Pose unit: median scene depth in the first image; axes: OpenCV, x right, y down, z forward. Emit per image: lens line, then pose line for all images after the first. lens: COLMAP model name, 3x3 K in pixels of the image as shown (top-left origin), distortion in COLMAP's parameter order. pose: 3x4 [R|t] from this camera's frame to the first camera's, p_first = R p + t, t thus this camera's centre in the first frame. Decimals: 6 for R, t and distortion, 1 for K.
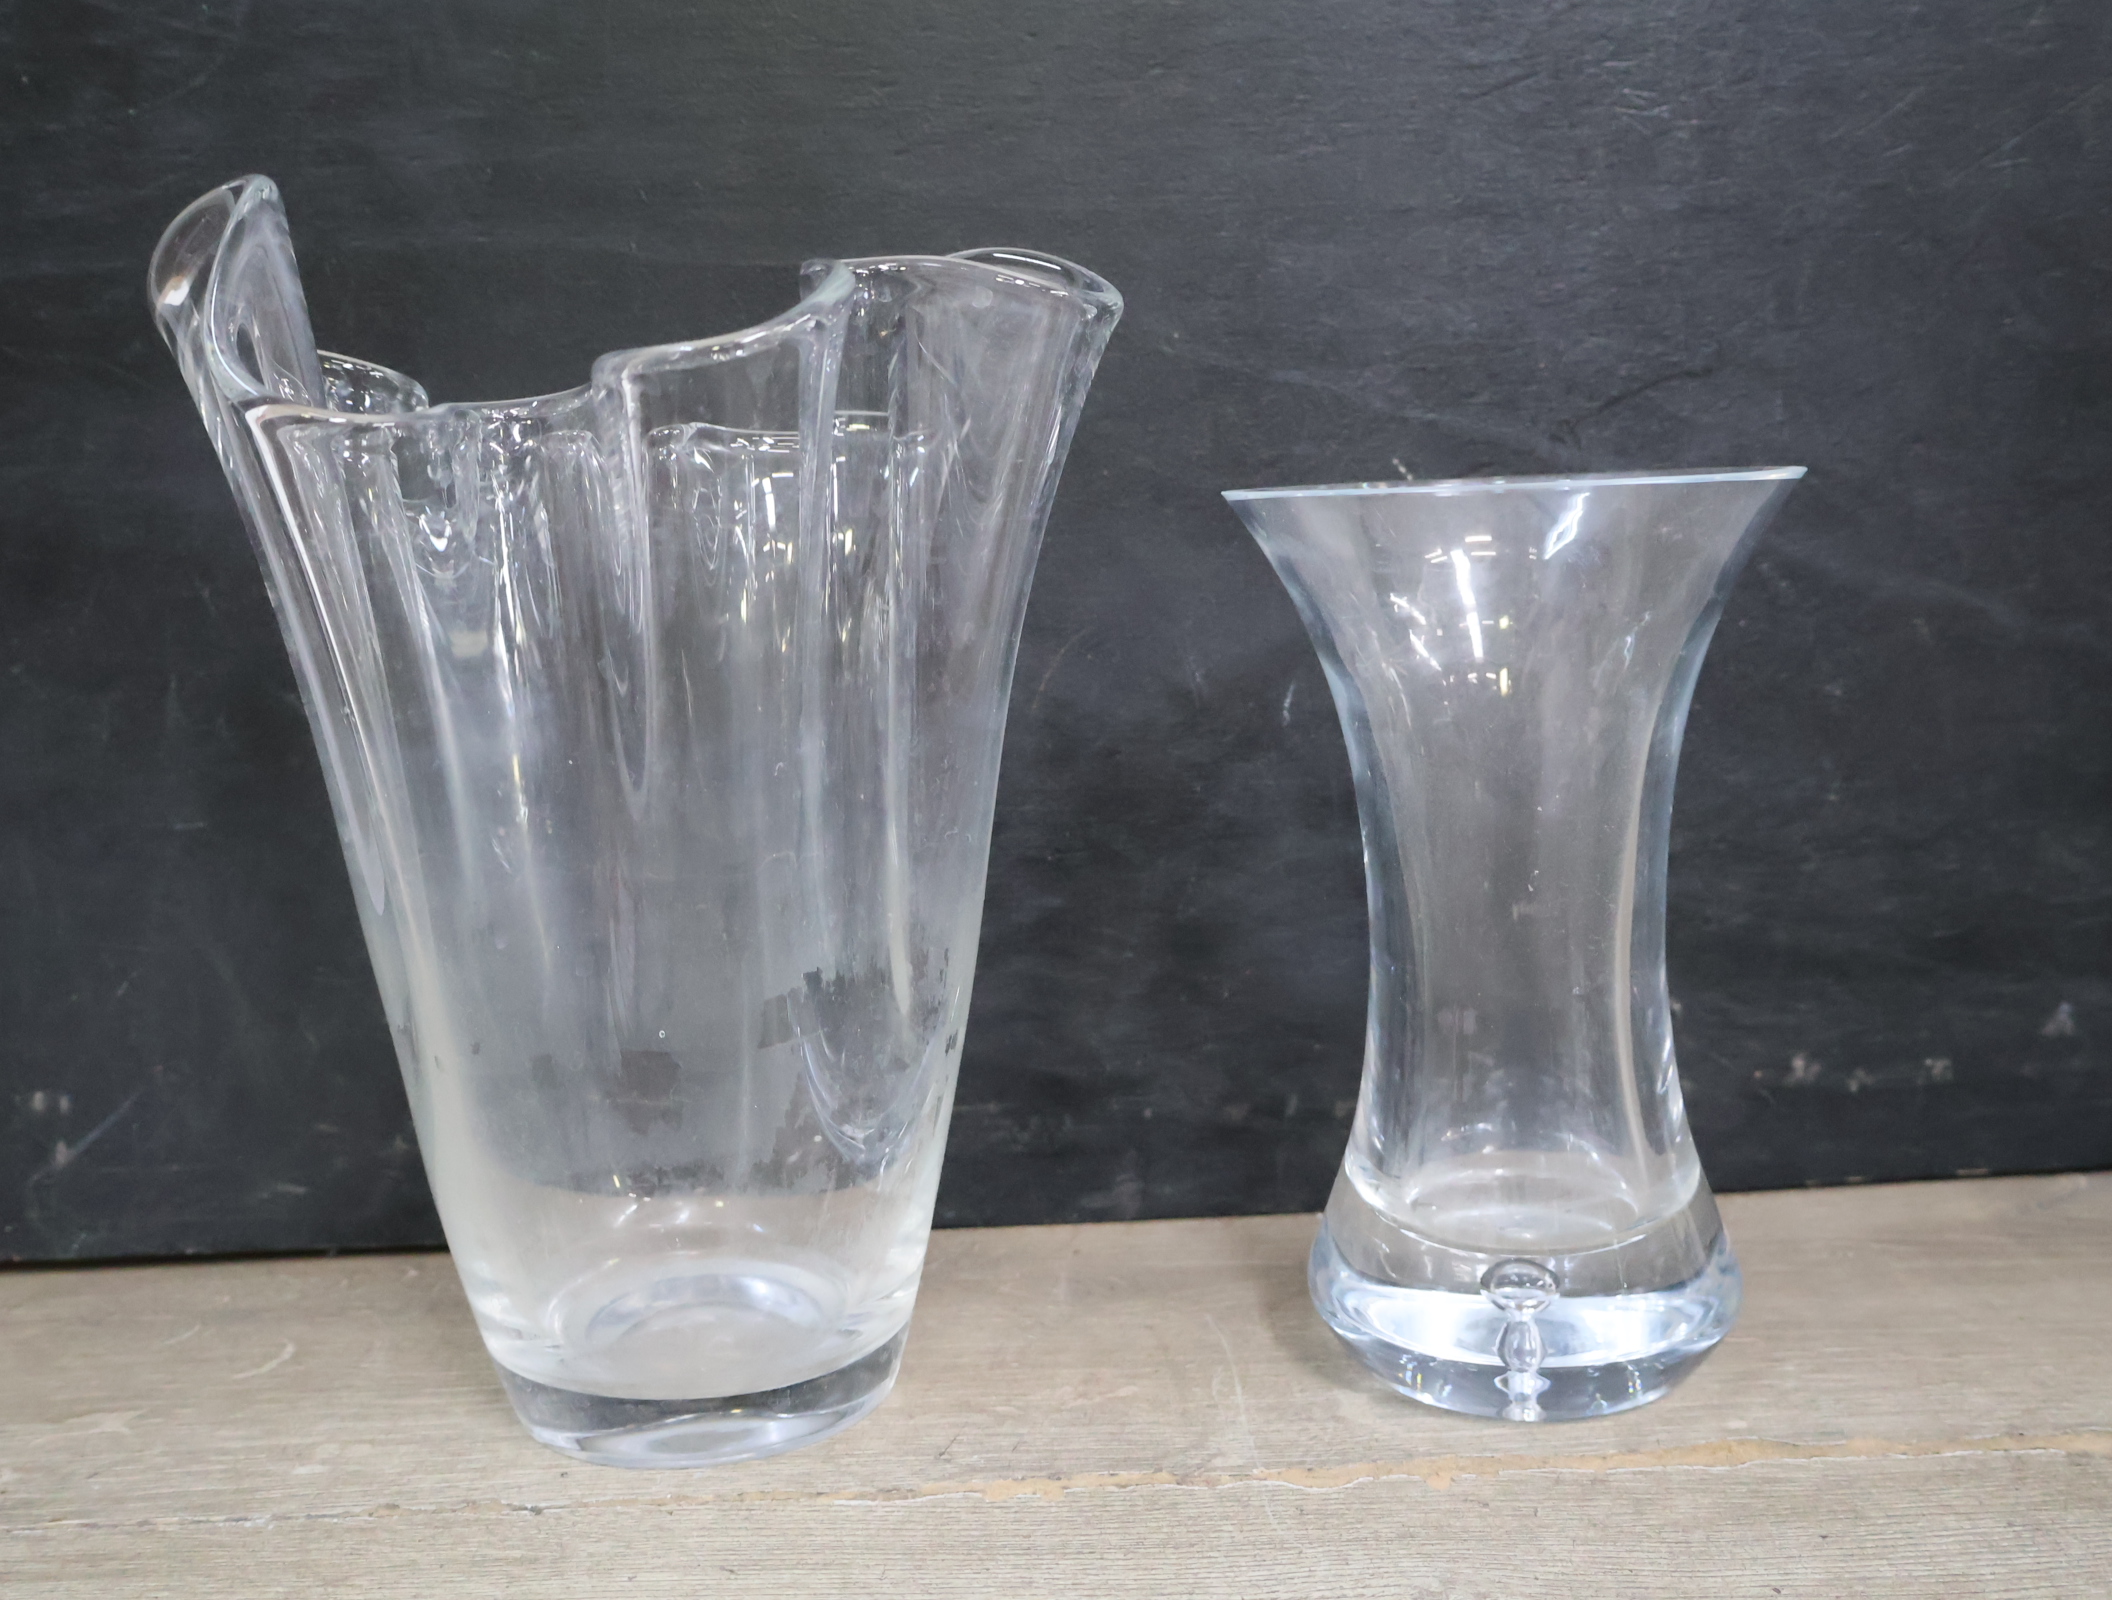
lens RADIAL K [[2290.2, 0, 1047.9], [0, 2290.2, 792.9], [0, 0, 1]] dist [0.007992, 0.000000]
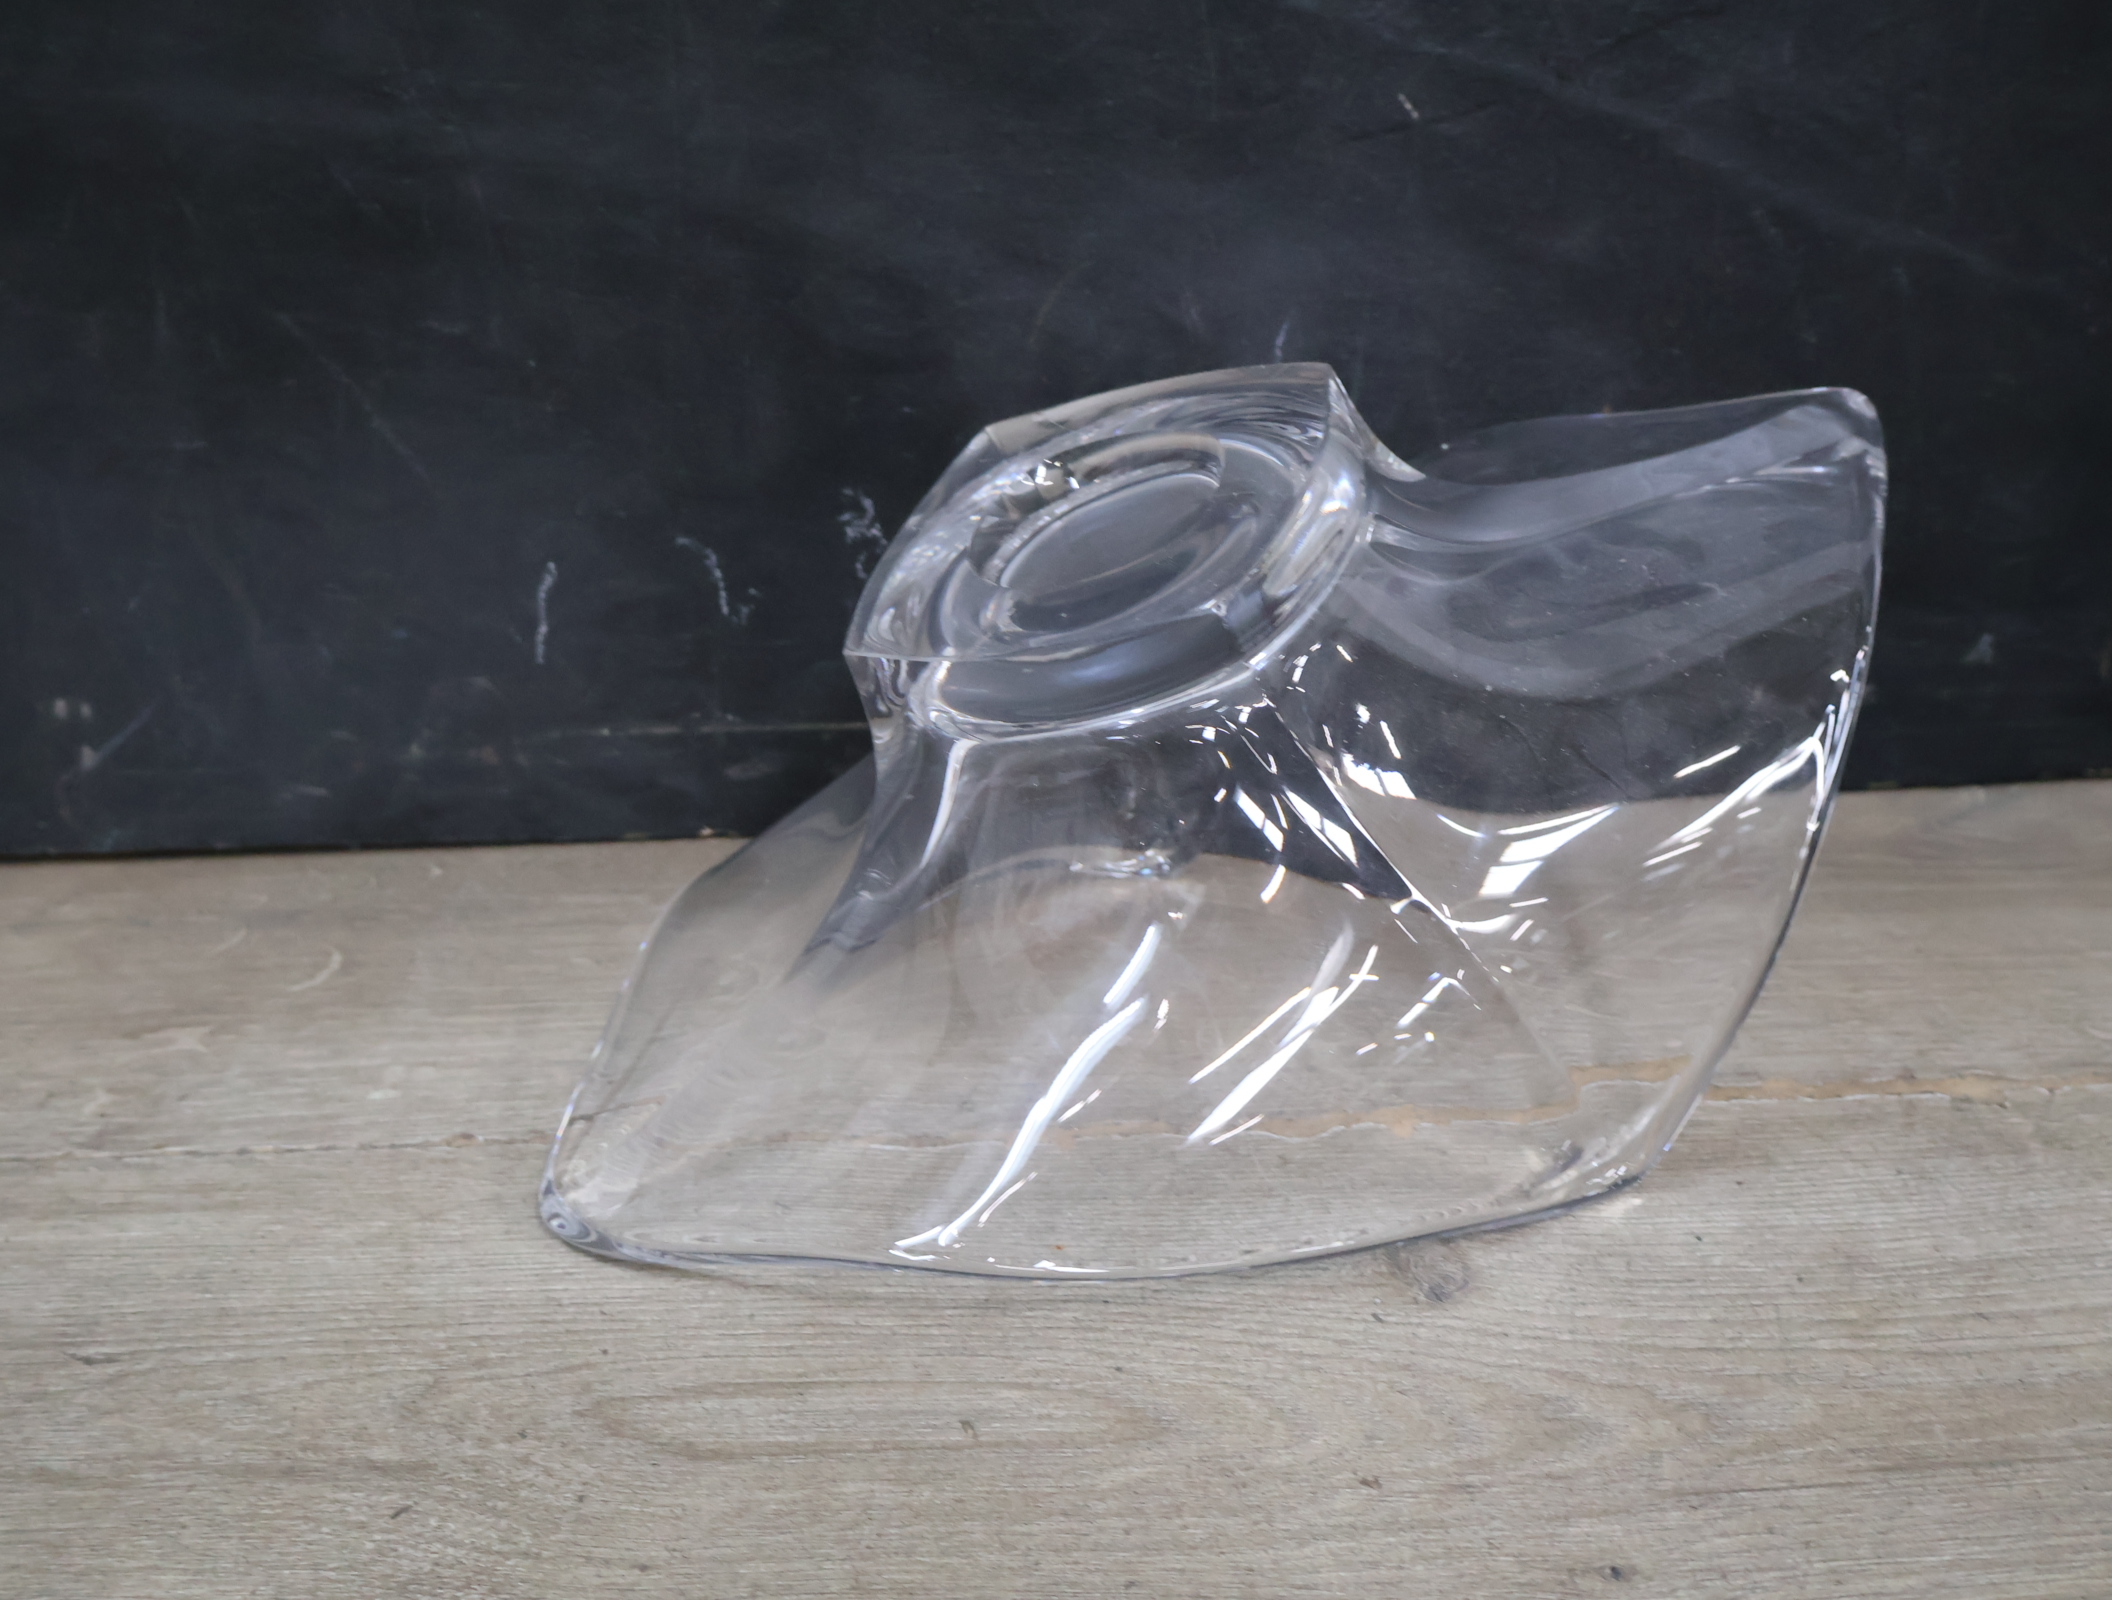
lens RADIAL K [[2290.2, 0, 1044.3], [0, 2290.2, 801.9], [0, 0, 1]] dist [0.007992, 0.000000]
pose [[0.998673, 0.007423, 0.050967, -0.061282], [-0.021085, 0.961760, 0.273080, -0.144819], [-0.046991, -0.273792, 0.960640, -0.032384]]
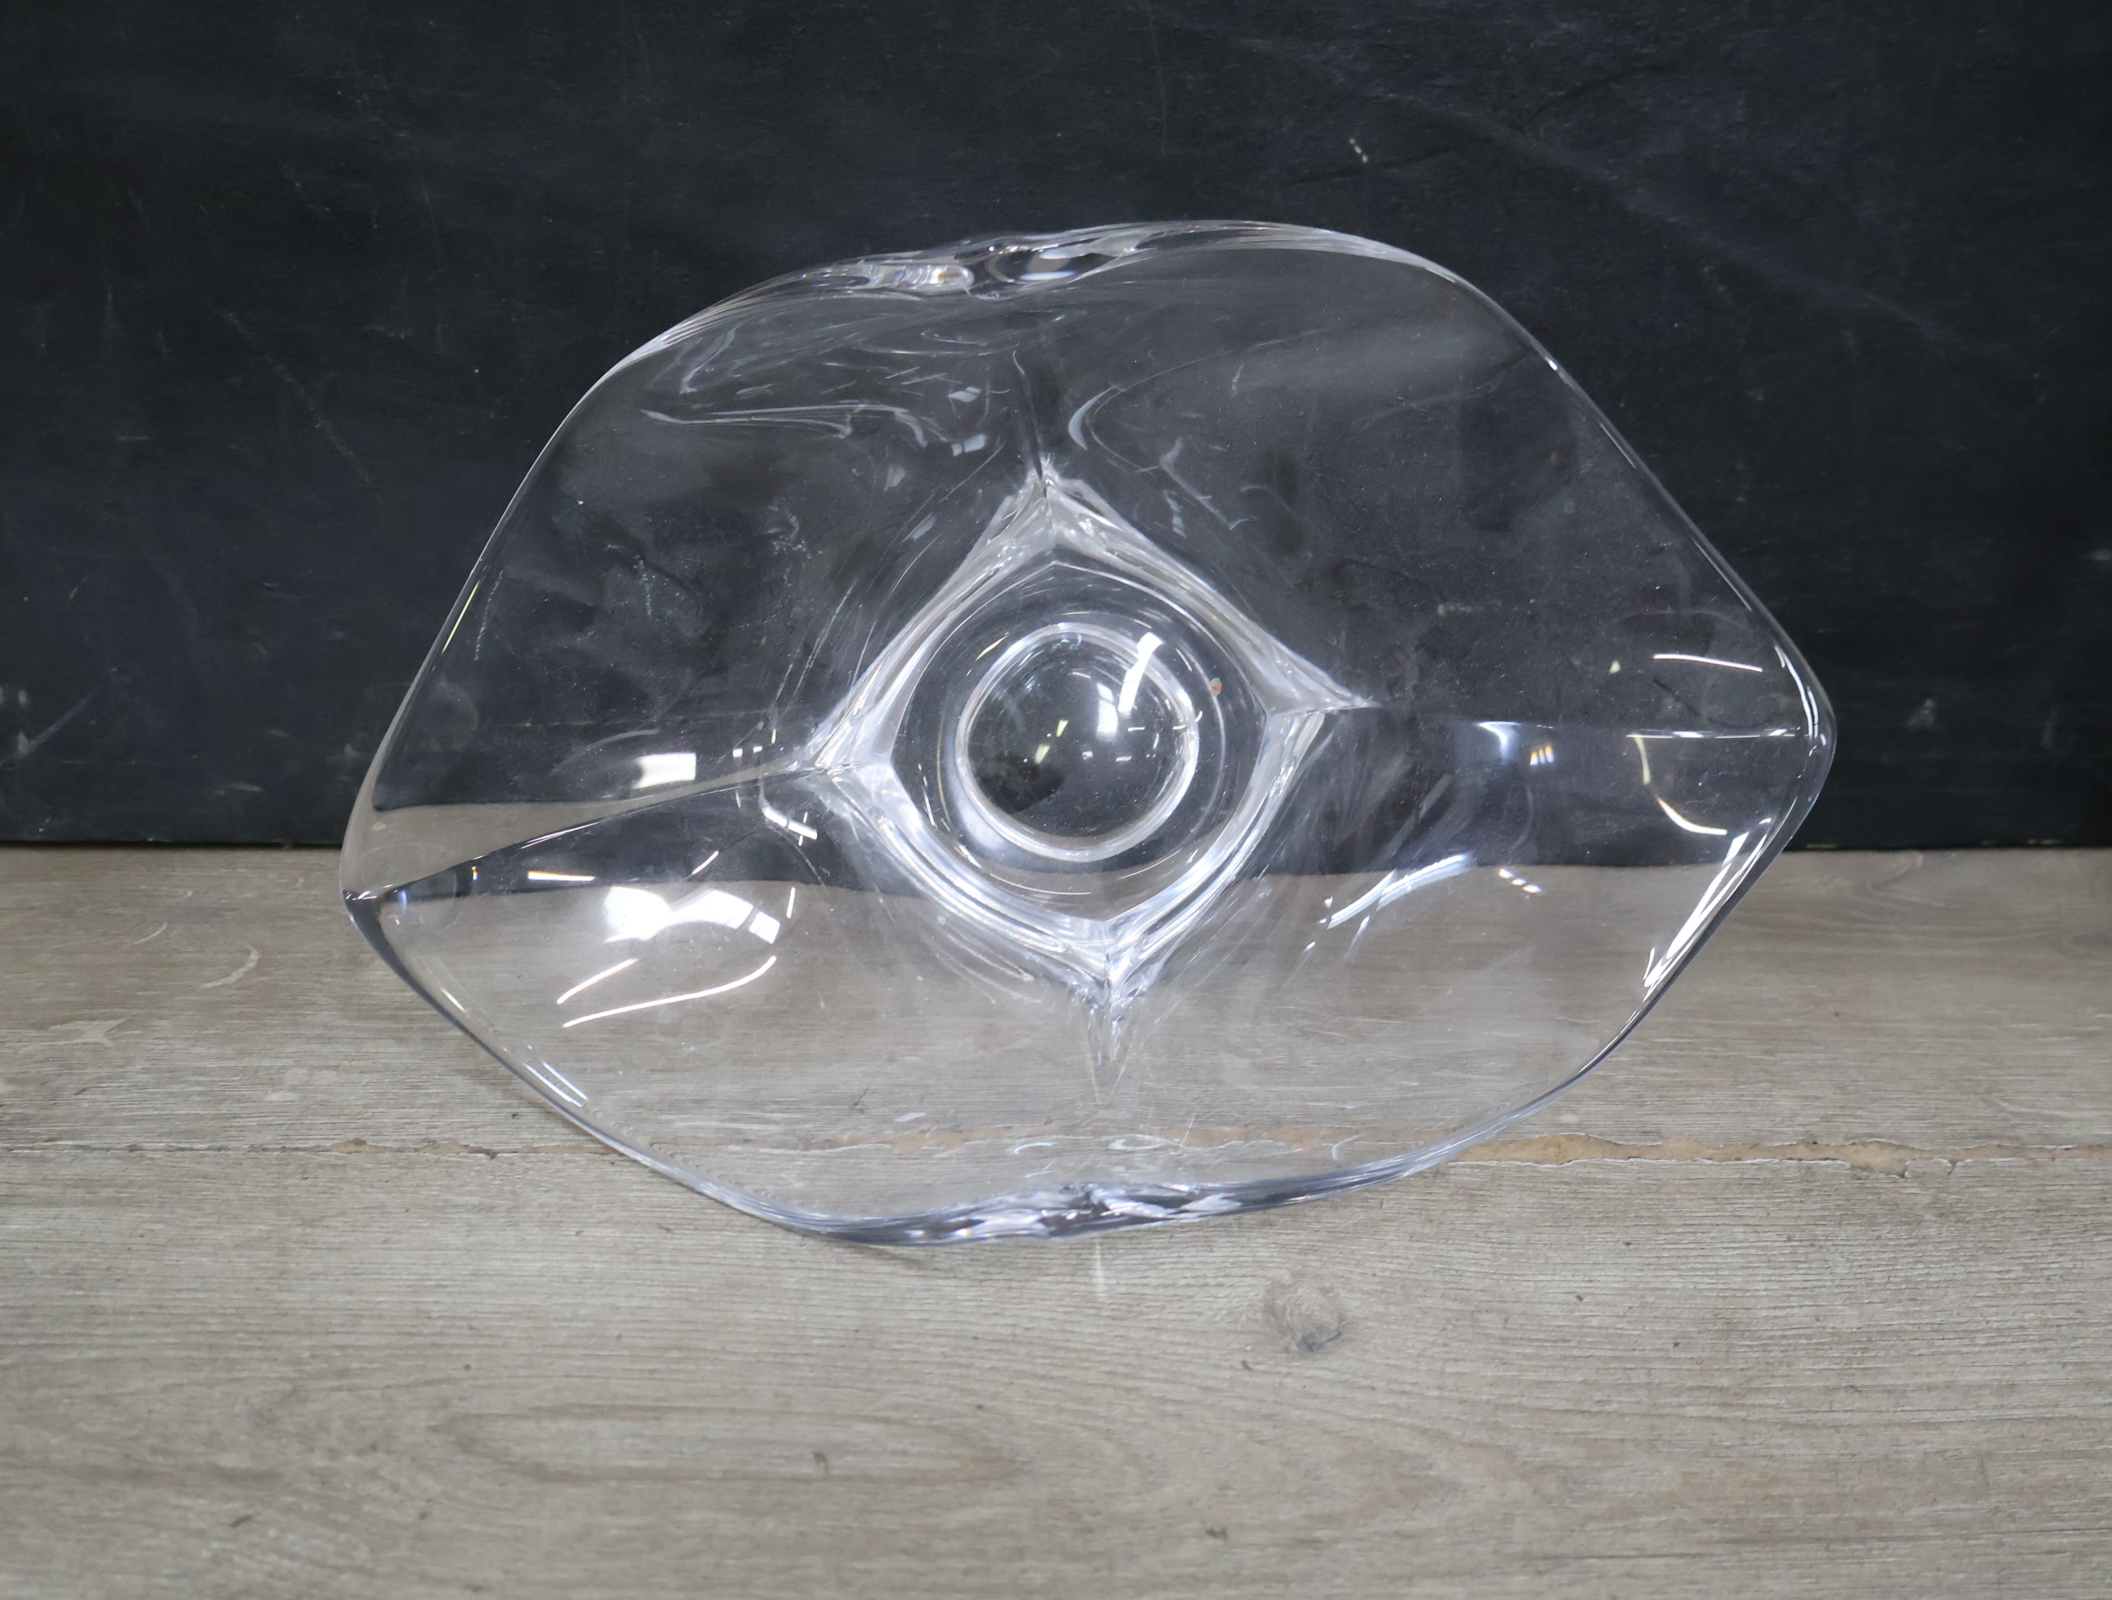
lens RADIAL K [[2290.2, 0, 1057.2], [0, 2290.2, 786.2], [0, 0, 1]] dist [0.007992, 0.000000]
pose [[0.997900, 0.048487, 0.042948, -0.005343], [-0.058024, 0.963851, 0.260047, -0.153132], [-0.028787, -0.261993, 0.964640, -0.030709]]
